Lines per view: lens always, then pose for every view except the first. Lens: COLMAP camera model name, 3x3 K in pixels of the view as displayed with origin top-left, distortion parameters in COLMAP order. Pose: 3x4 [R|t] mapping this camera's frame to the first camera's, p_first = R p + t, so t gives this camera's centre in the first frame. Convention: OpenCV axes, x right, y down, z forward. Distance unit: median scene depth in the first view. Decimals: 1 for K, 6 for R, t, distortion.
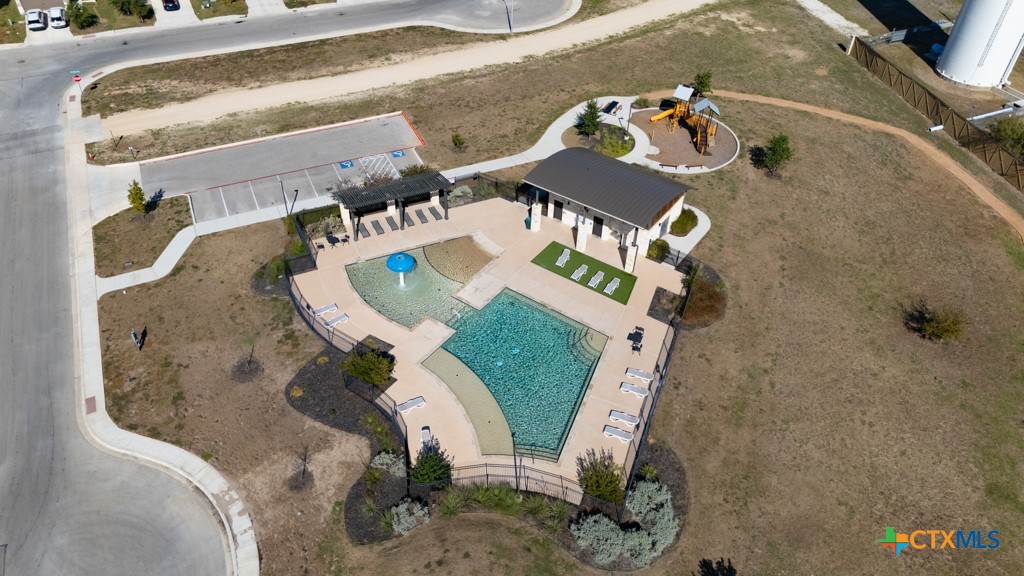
lens RADIAL K [[755.8, 0, 515.5], [0, 755.8, 293.1], [0, 0, 1]] dist [0.047604, -0.024718]
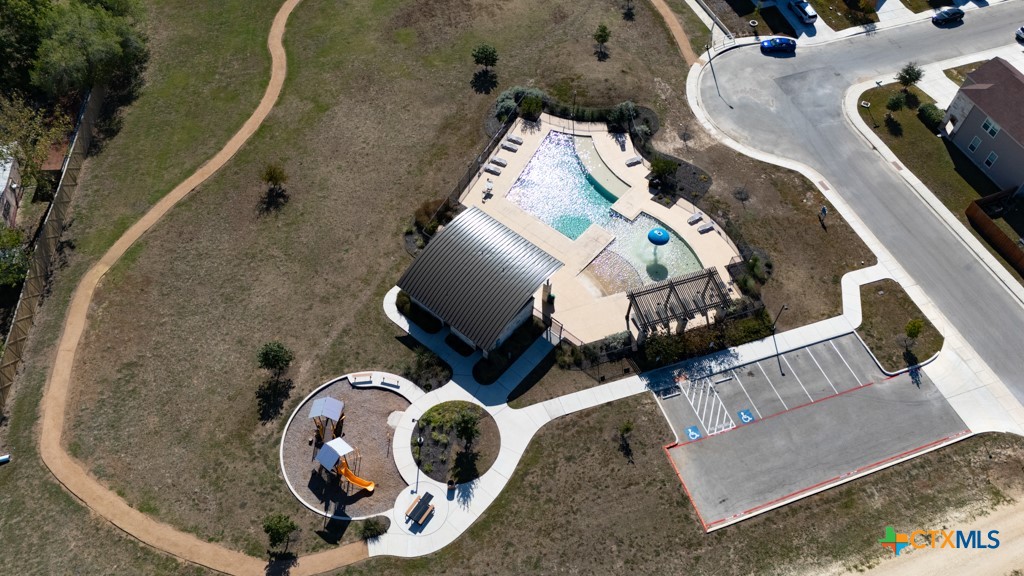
lens RADIAL K [[755.8, 0, 506.4], [0, 755.8, 287.0], [0, 0, 1]] dist [0.047604, -0.024718]
pose [[-0.994287, -0.106361, 0.008930, 0.068789], [0.015573, -0.061797, 0.997967, -1.066171], [-0.105593, 0.992405, 0.063101, 0.818009]]
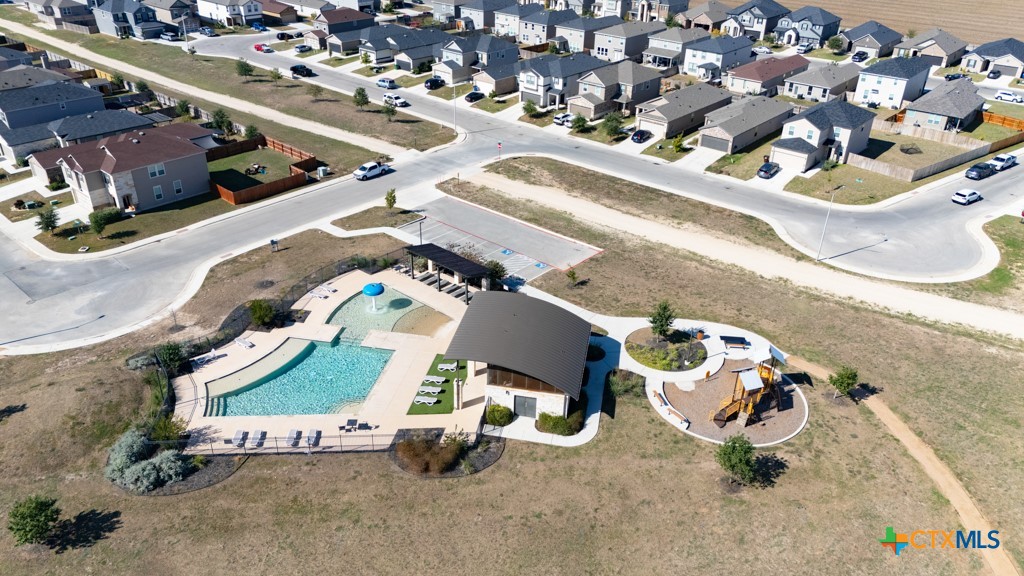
lens RADIAL K [[755.8, 0, 511.3], [0, 755.8, 284.9], [0, 0, 1]] dist [0.047604, -0.024718]
pose [[0.407541, 0.423824, -0.808878, 0.781468], [-0.605748, 0.788313, 0.107852, -0.261809], [0.683359, 0.446022, 0.578000, 0.325291]]
